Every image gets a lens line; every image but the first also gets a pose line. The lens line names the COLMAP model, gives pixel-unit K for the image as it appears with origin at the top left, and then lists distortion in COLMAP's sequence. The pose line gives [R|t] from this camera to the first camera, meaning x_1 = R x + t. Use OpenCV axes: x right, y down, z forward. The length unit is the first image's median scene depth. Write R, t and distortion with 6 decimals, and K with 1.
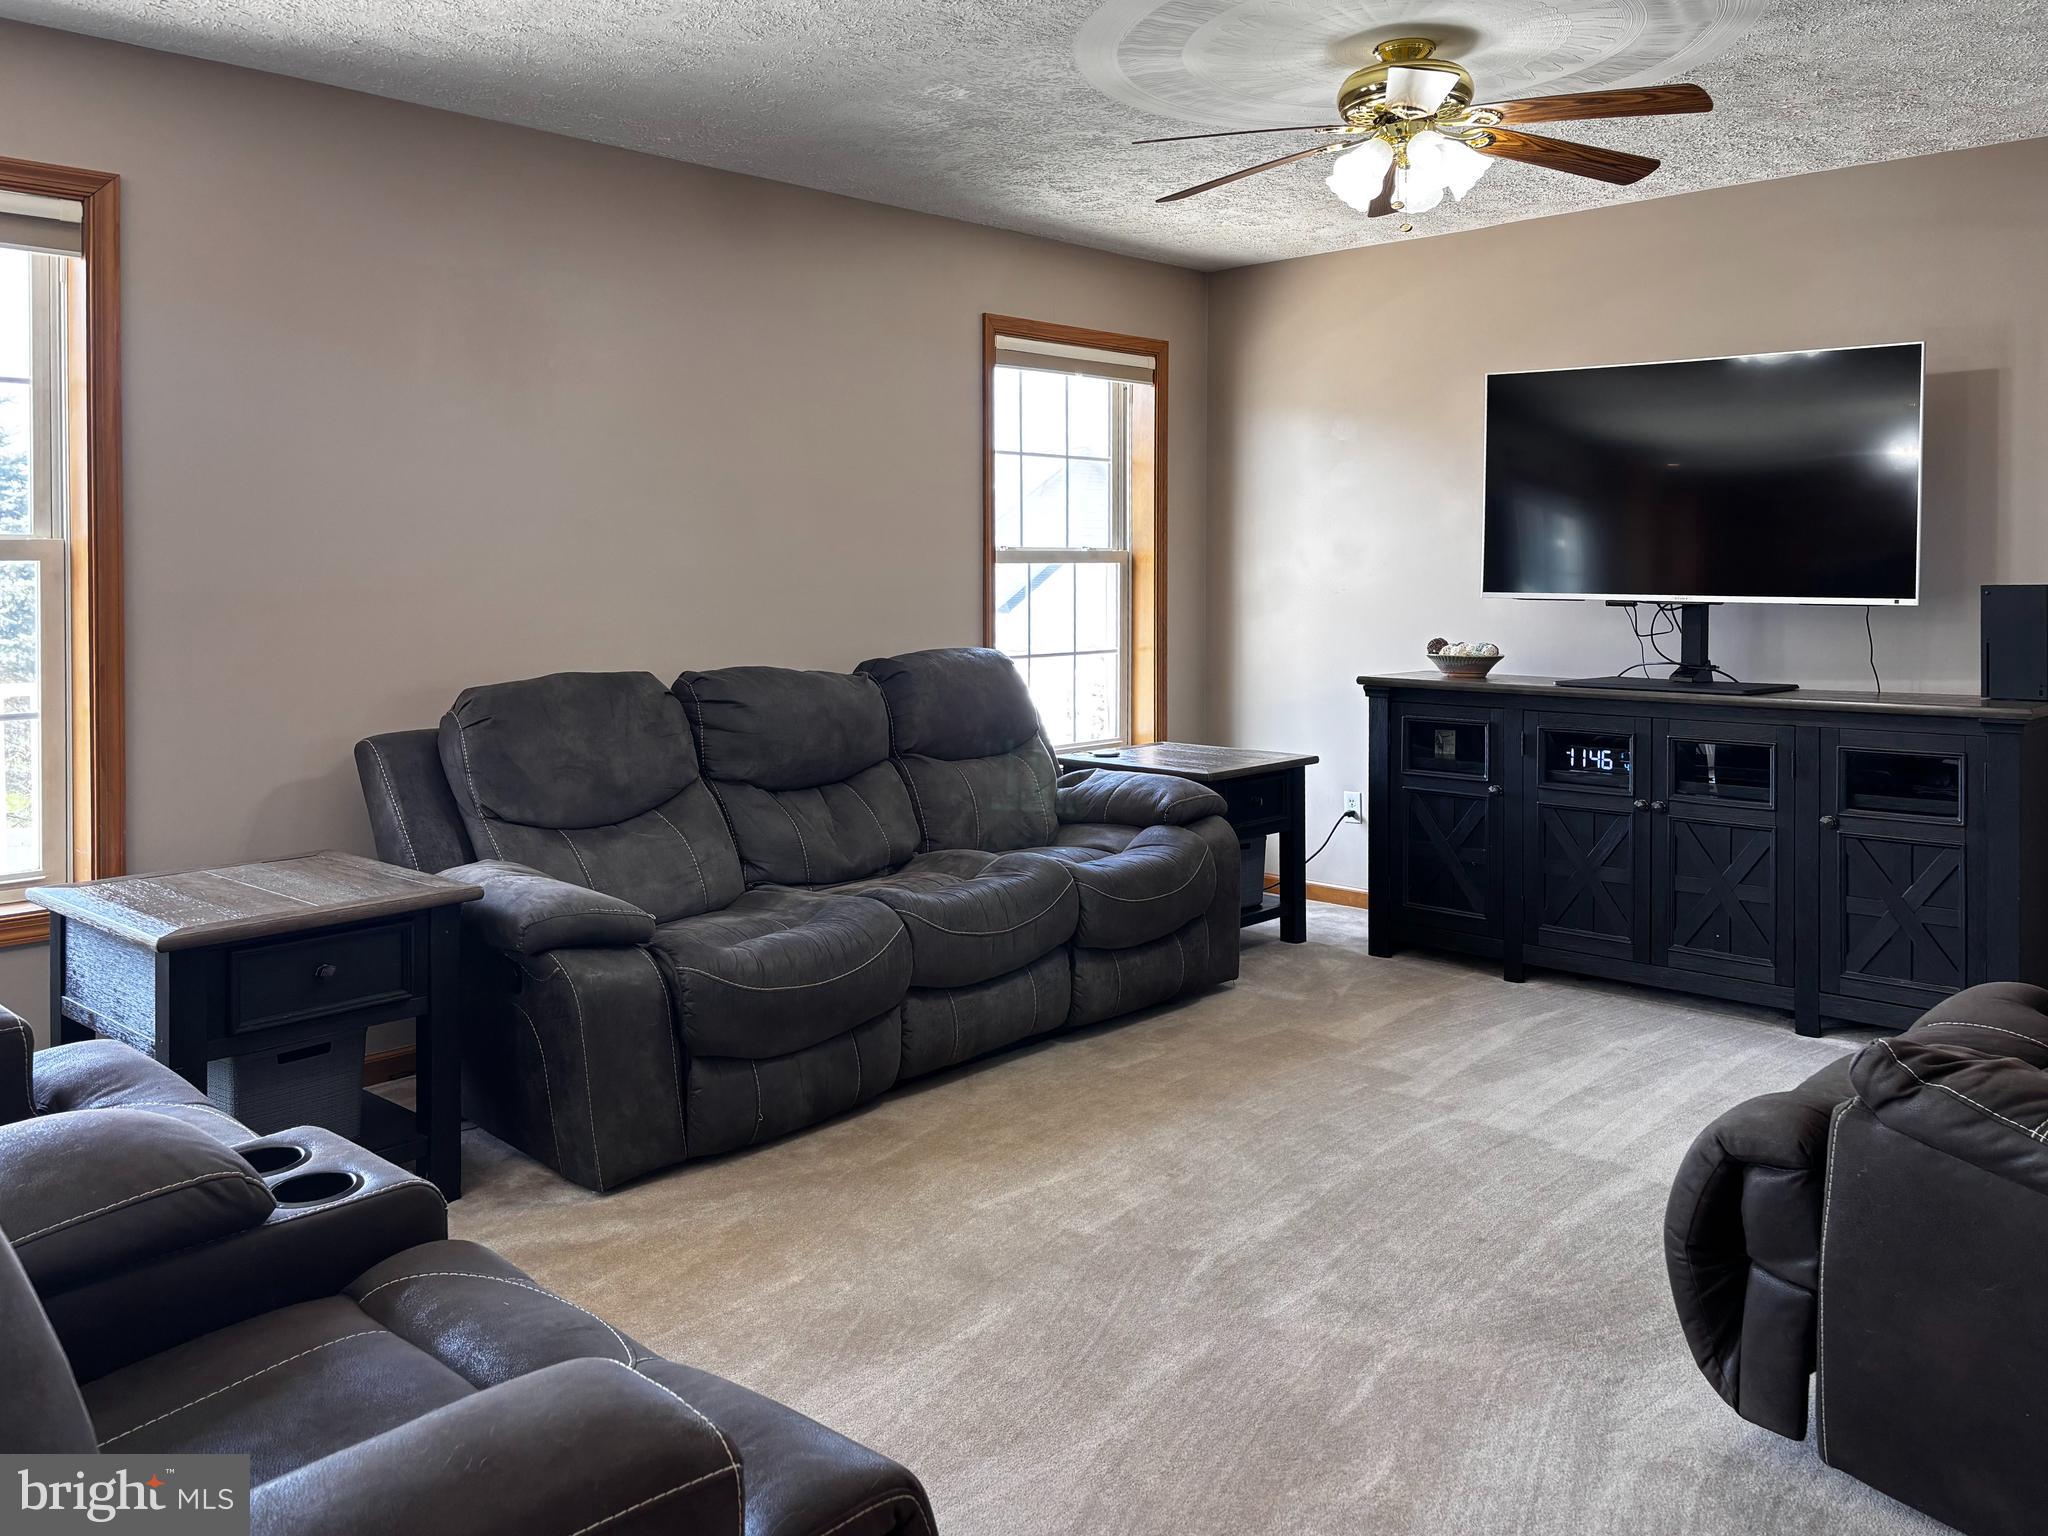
lens RADIAL K [[1569.2, 0, 1056.1], [0, 1569.2, 625.6], [0, 0, 1]] dist [0.028750, -0.008142]
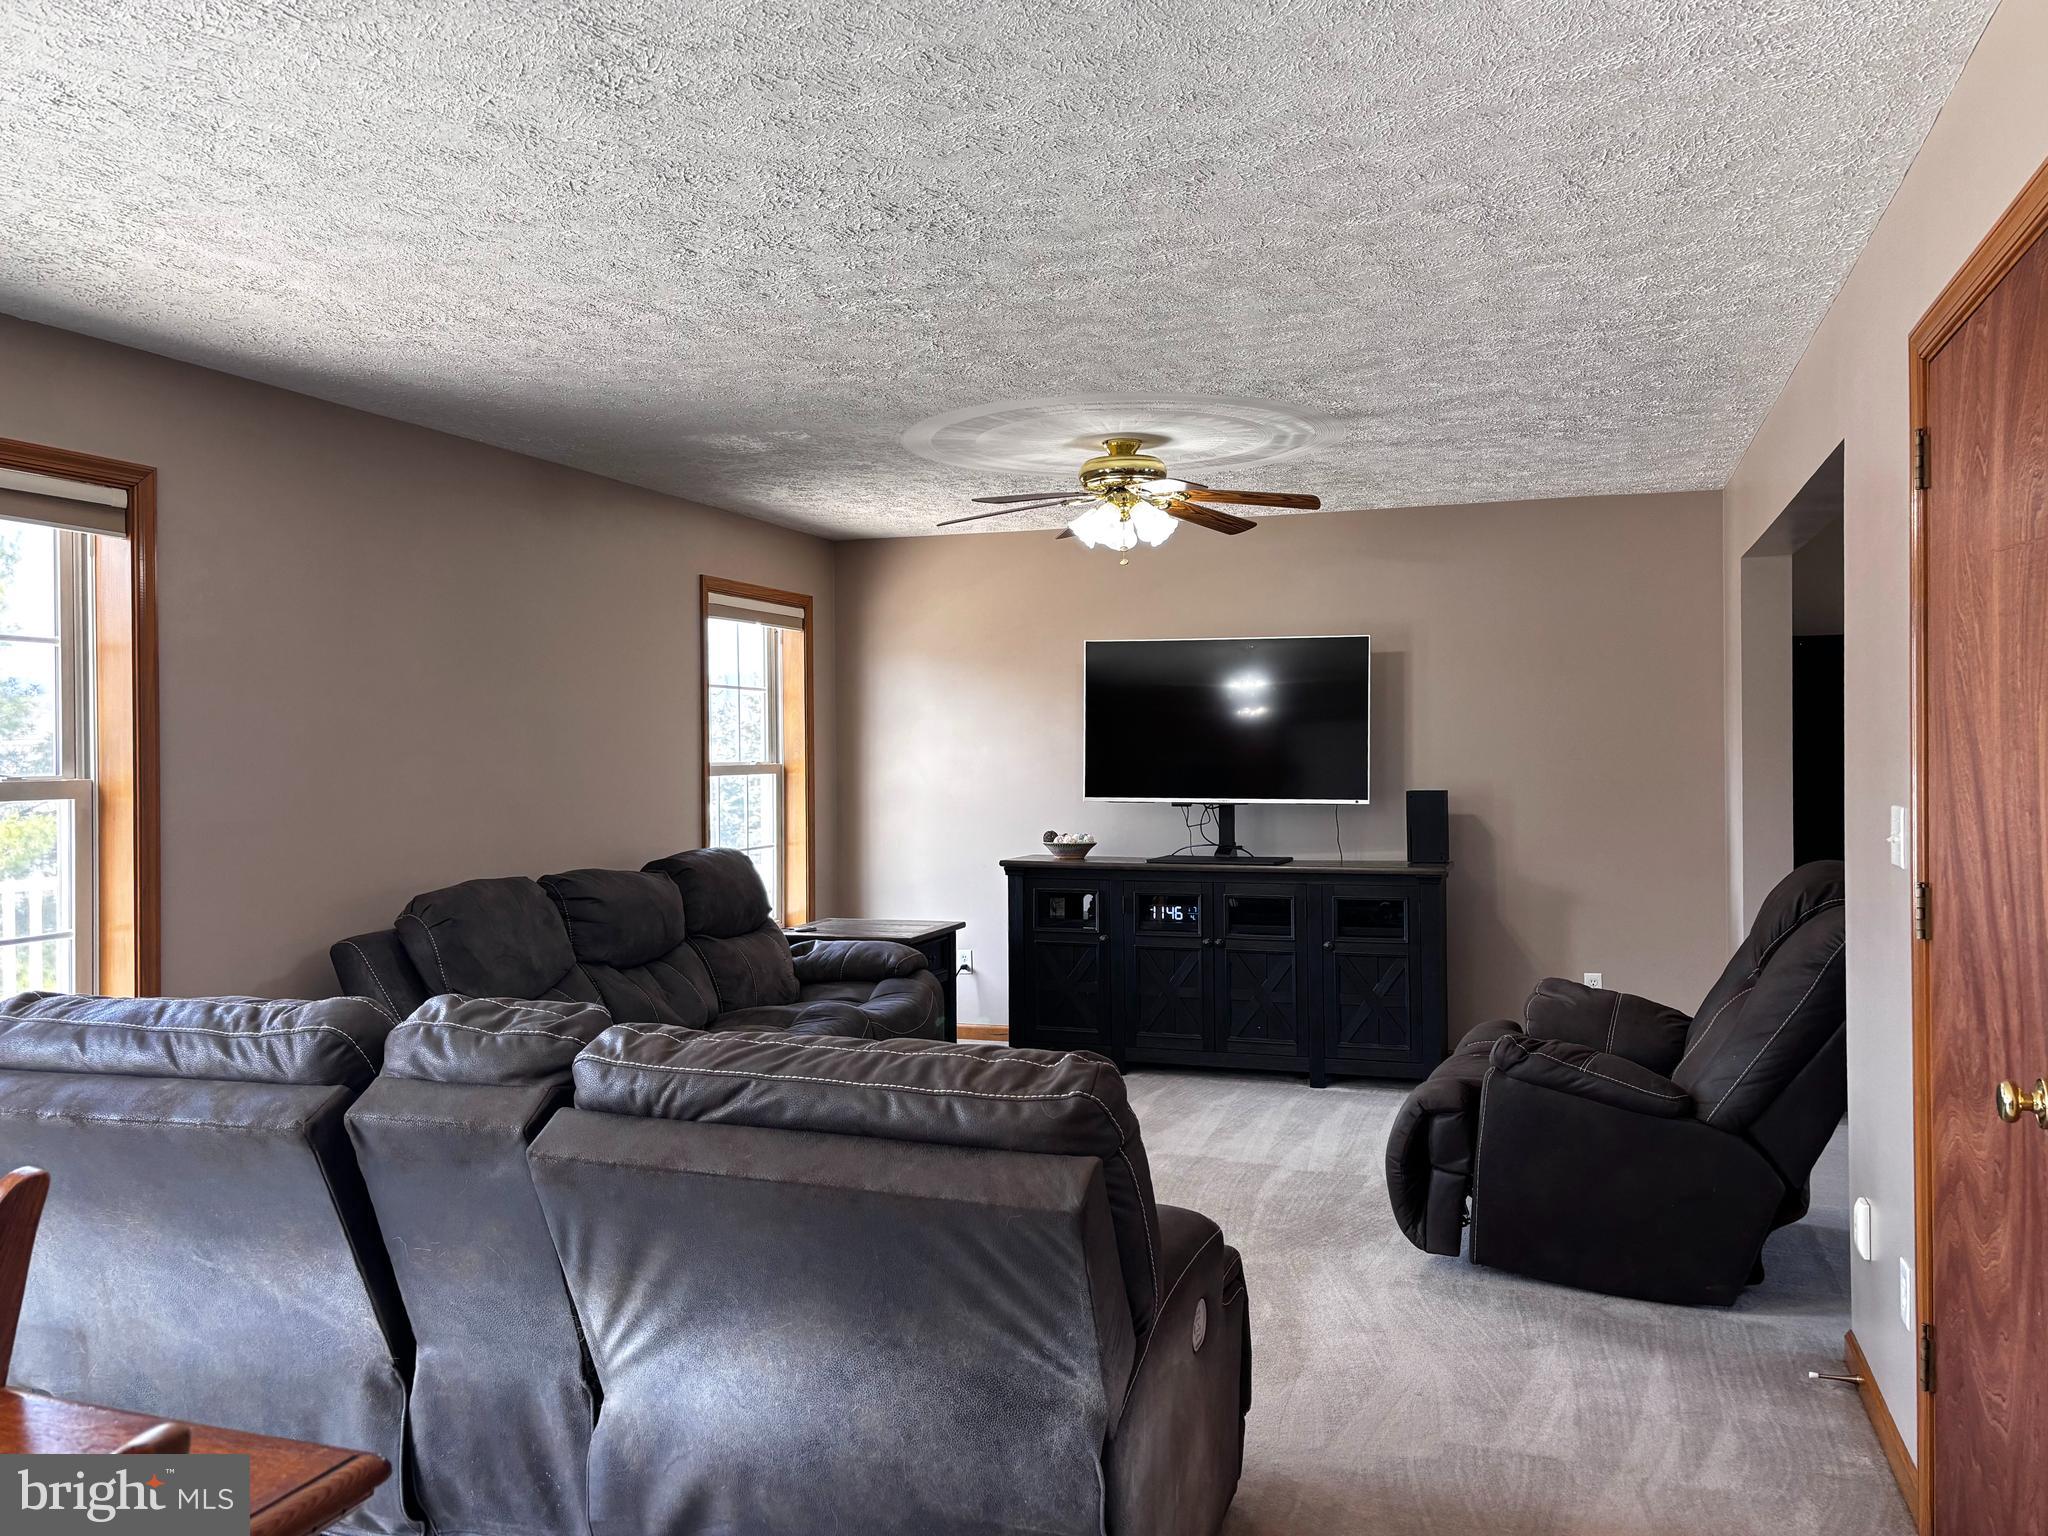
lens RADIAL K [[1569.2, 0, 1016.4], [0, 1569.2, 771.9], [0, 0, 1]] dist [0.028750, -0.008142]
pose [[0.909172, -0.008821, 0.416327, -0.377112], [0.018265, 0.999658, -0.018706, -0.019628], [-0.416020, 0.024611, 0.909023, -0.242273]]
